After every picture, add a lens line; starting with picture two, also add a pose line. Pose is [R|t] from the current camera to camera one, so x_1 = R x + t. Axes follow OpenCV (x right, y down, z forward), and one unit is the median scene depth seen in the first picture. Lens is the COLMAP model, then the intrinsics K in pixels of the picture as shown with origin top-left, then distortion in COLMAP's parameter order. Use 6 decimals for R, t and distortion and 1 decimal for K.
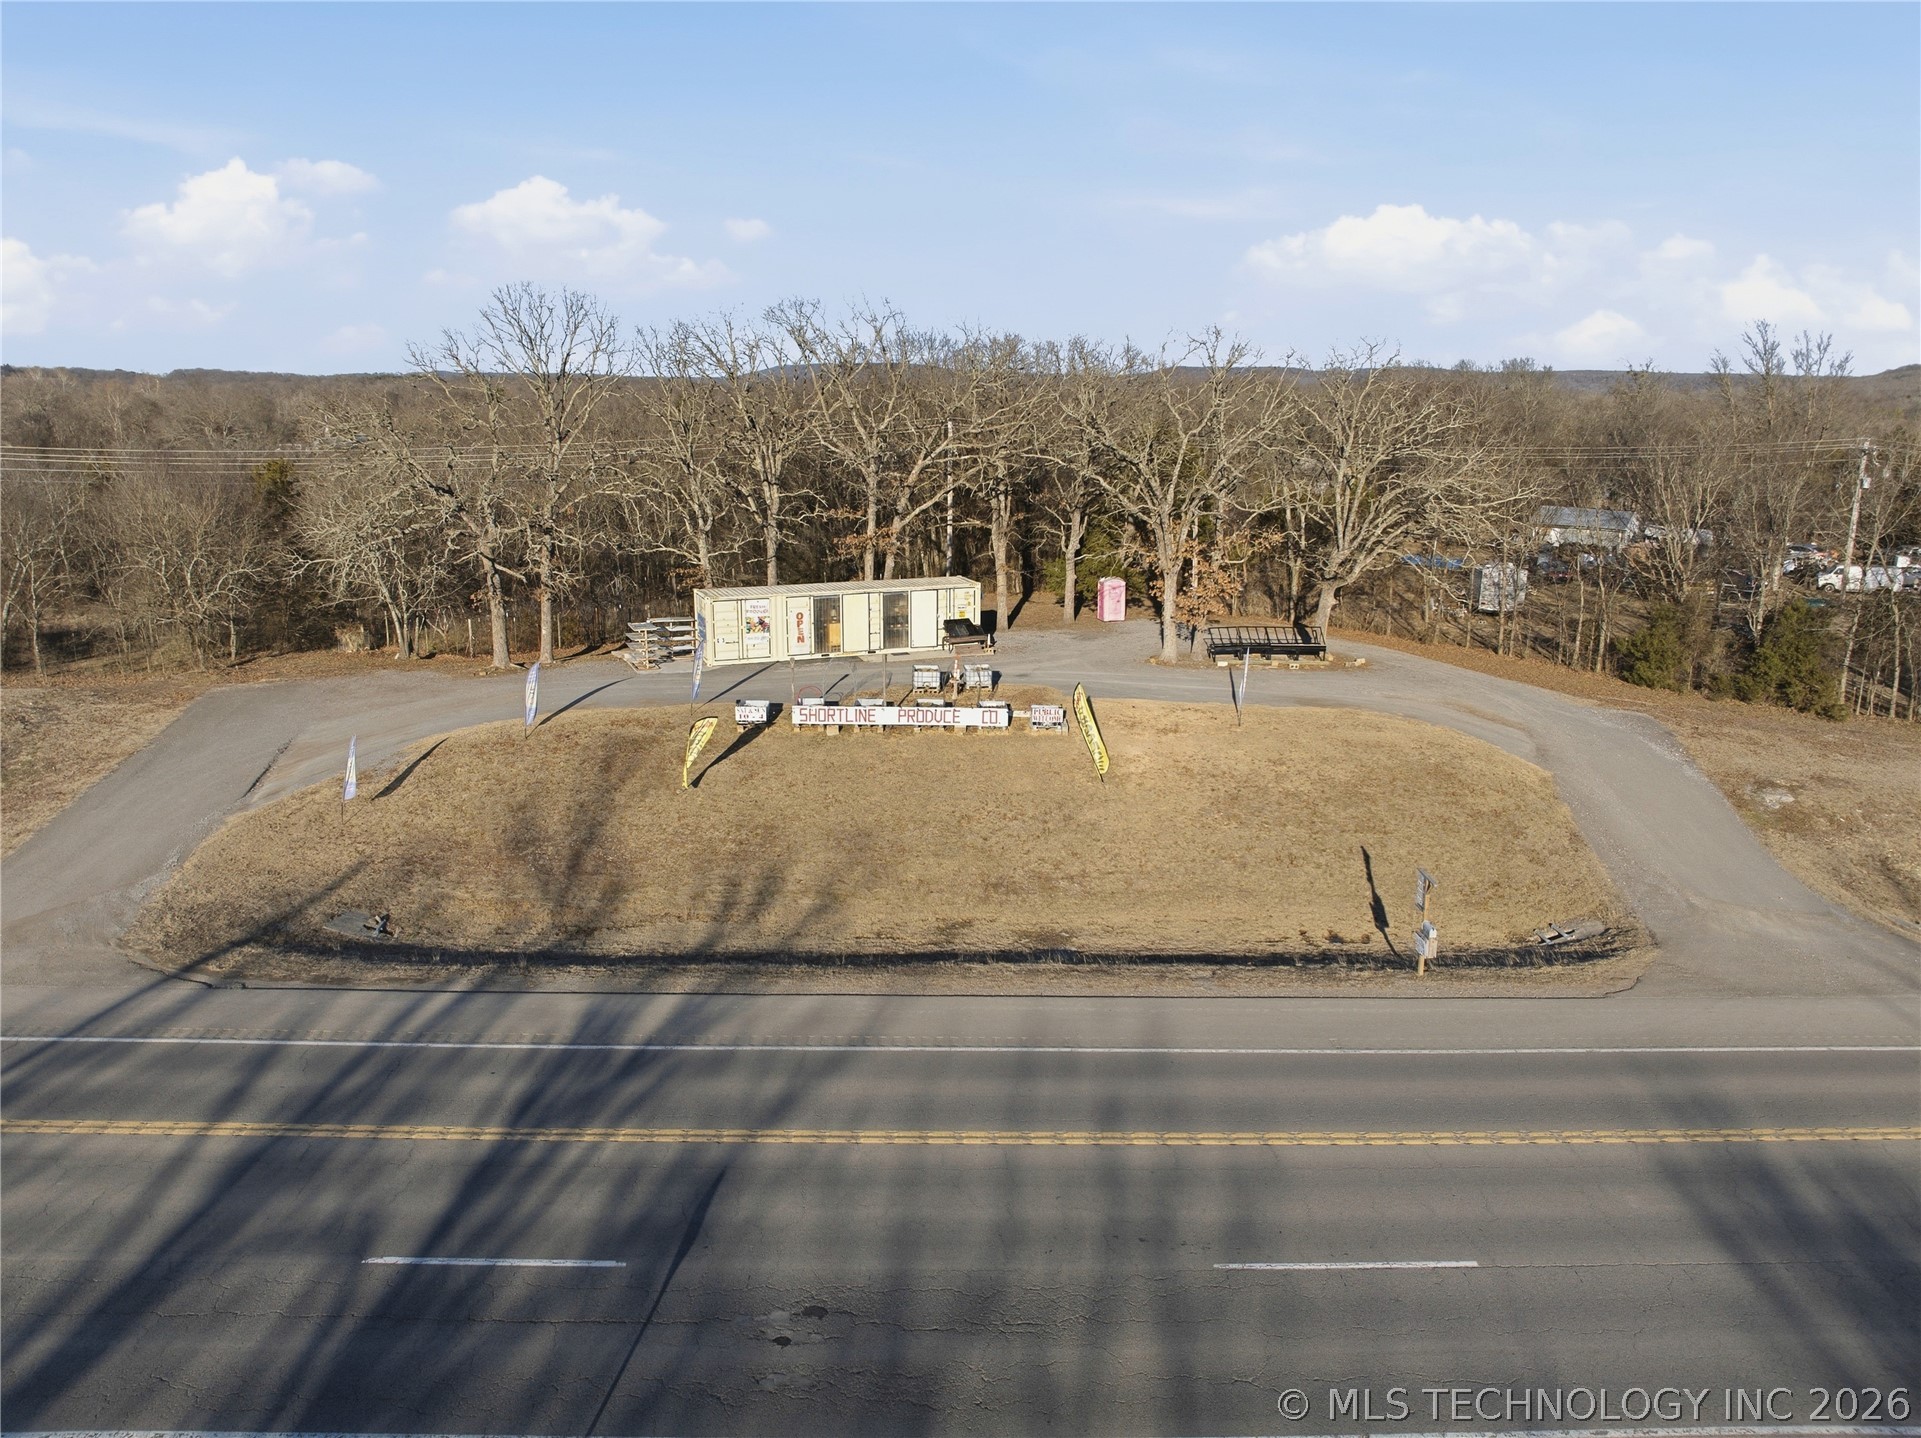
lens RADIAL K [[1347.7, 0, 960.5], [0, 1347.7, 719.0], [0, 0, 1]] dist [-0.041784, 0.006341]
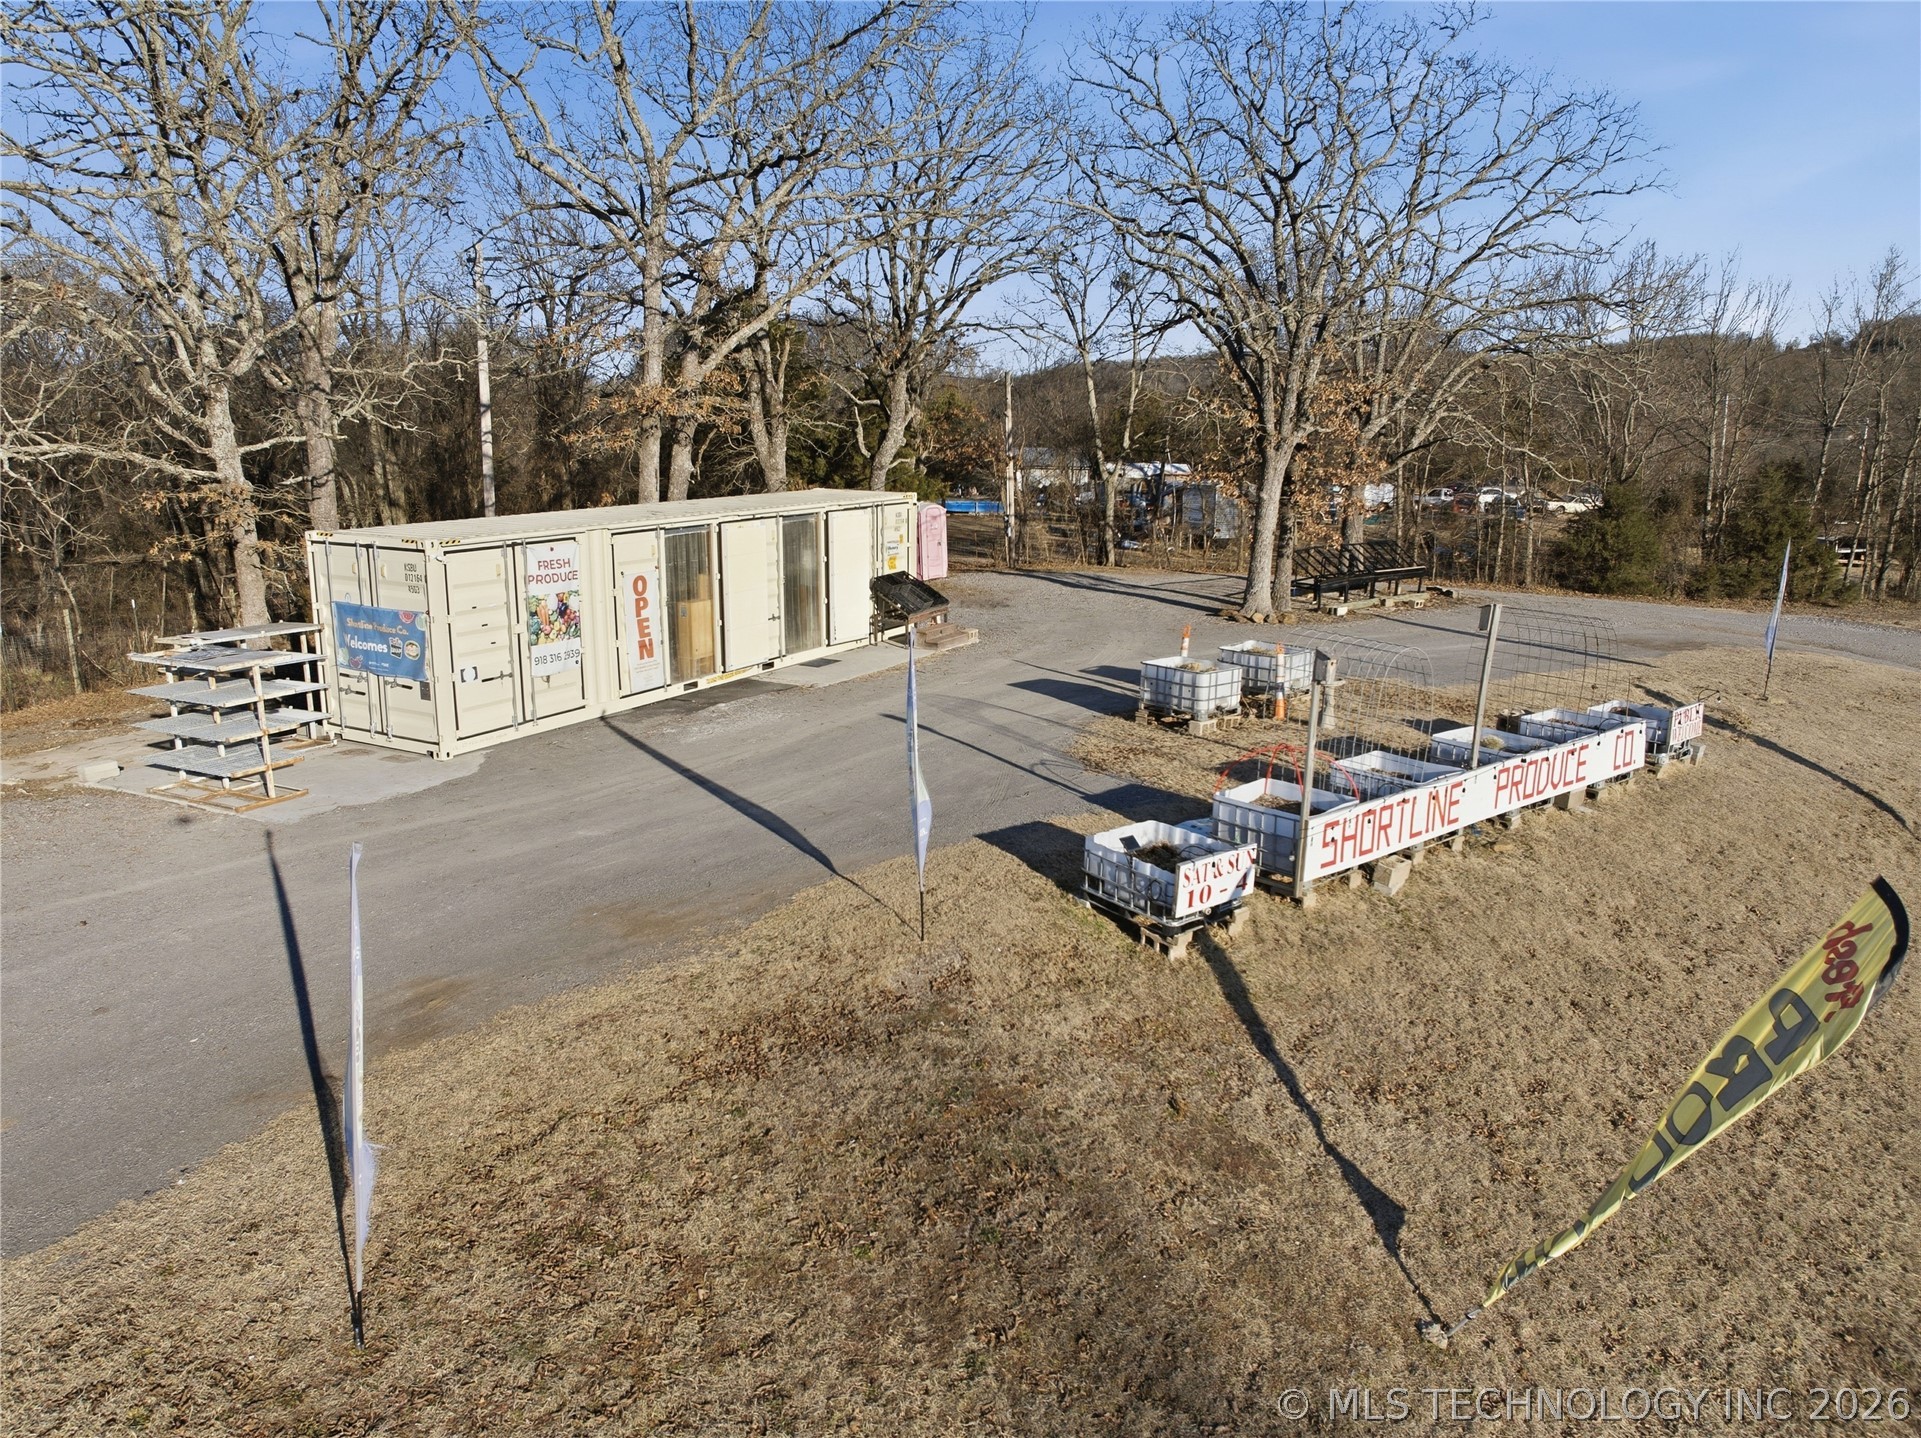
lens RADIAL K [[1347.7, 0, 960.5], [0, 1347.7, 719.0], [0, 0, 1]] dist [-0.041784, 0.006341]
pose [[0.773685, -0.141160, 0.617645, -0.330099], [0.149168, 0.988044, 0.038961, -0.049166], [-0.615761, 0.061989, 0.785491, 0.777238]]
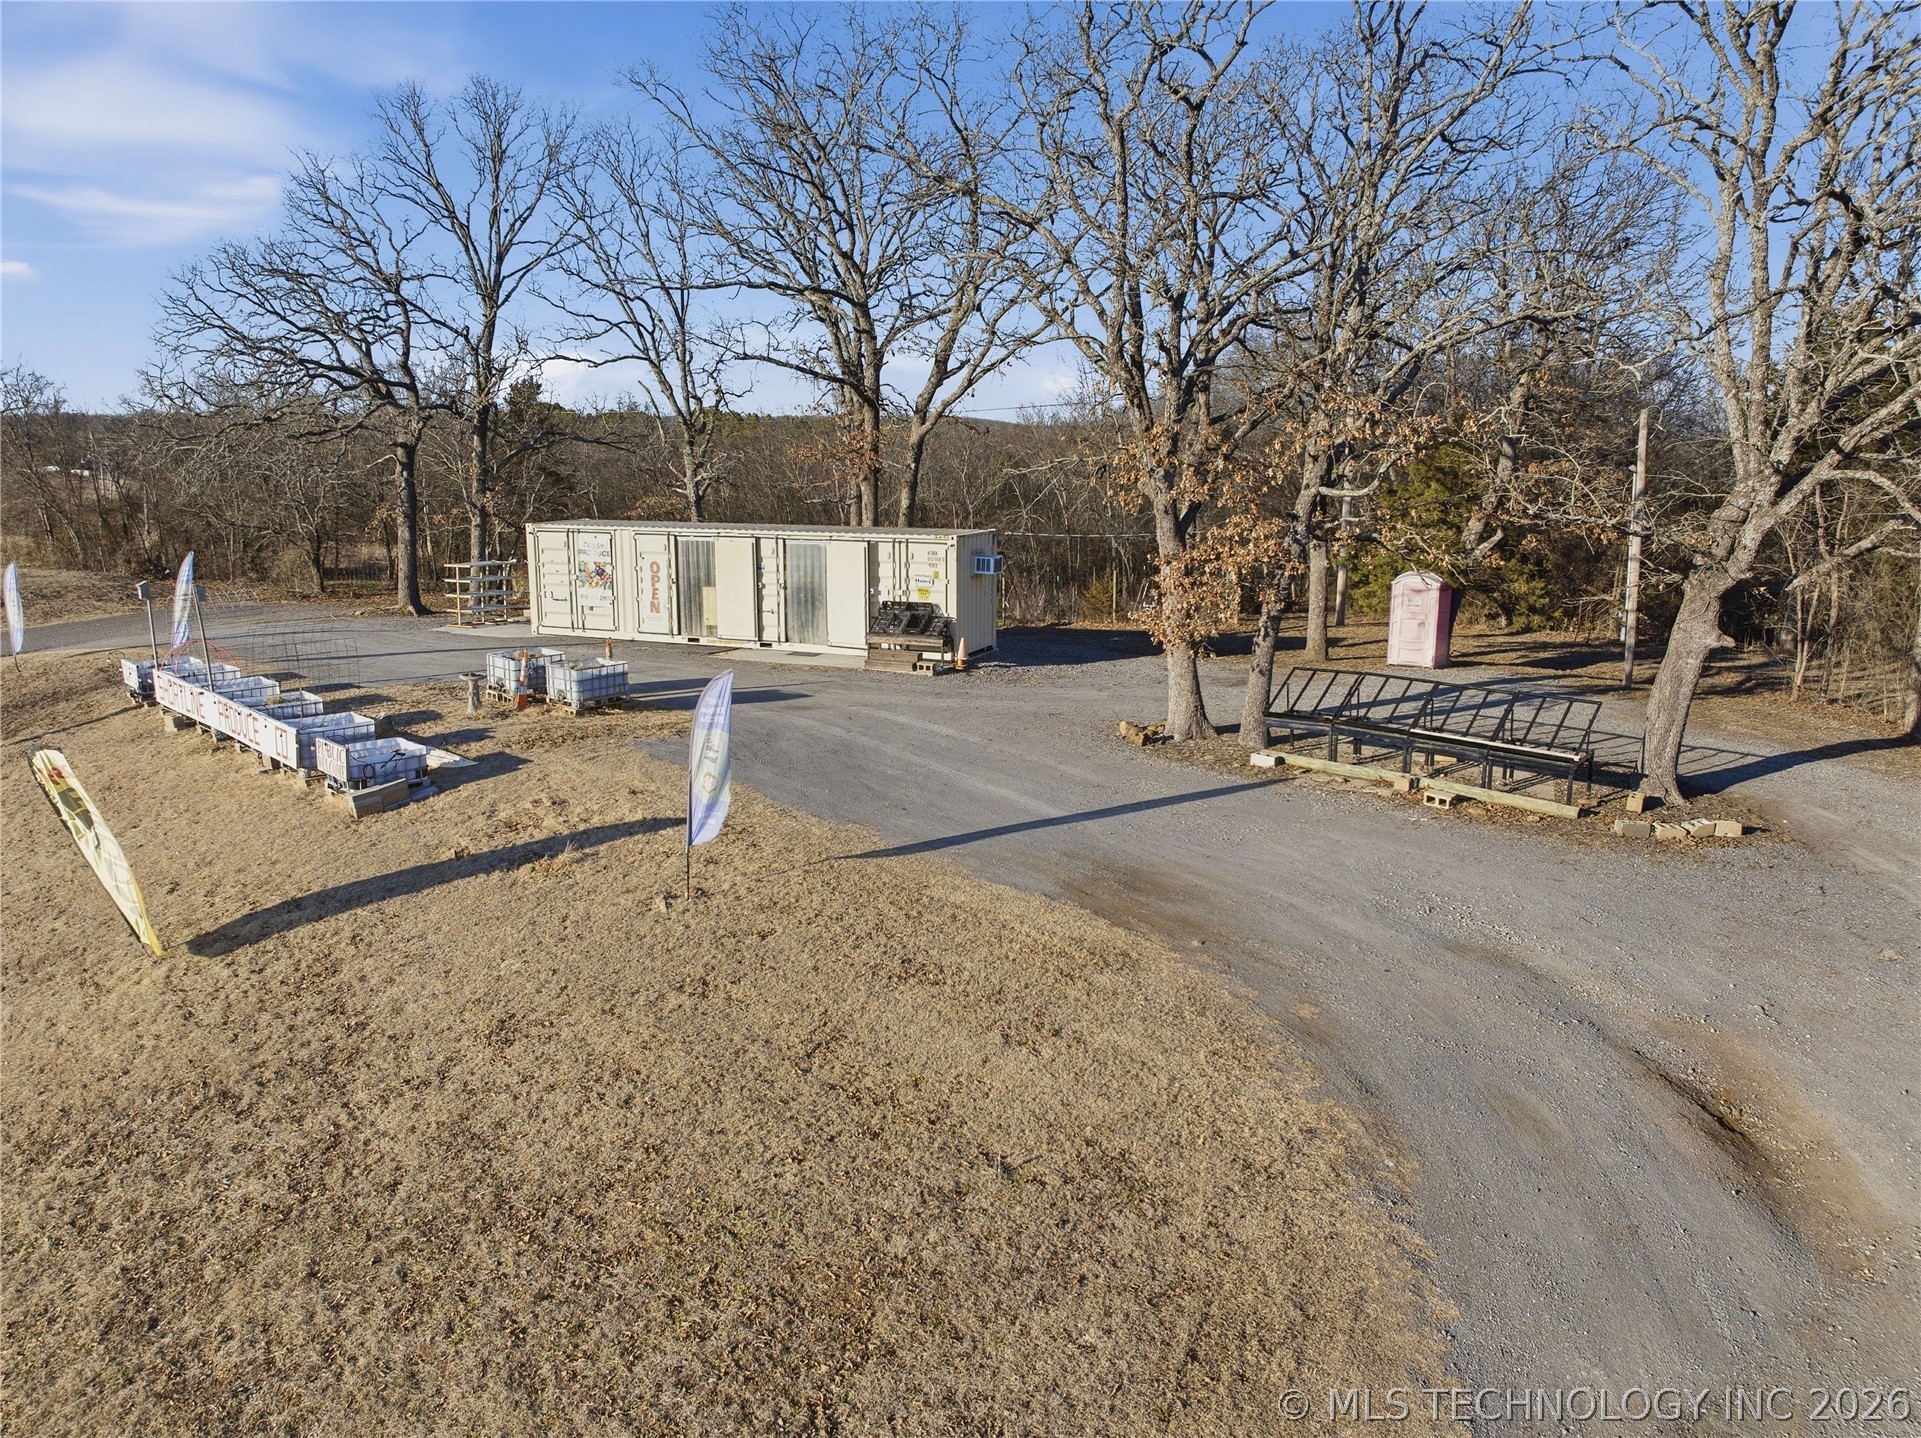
lens RADIAL K [[1359.8, 0, 913.1], [0, 1359.8, 737.7], [0, 0, 1]] dist [-0.039257, 0.006117]
pose [[0.692857, 0.148477, -0.705623, 0.462843], [-0.169651, 0.984667, 0.040611, -0.053985], [0.700833, 0.091572, 0.707423, 0.775441]]
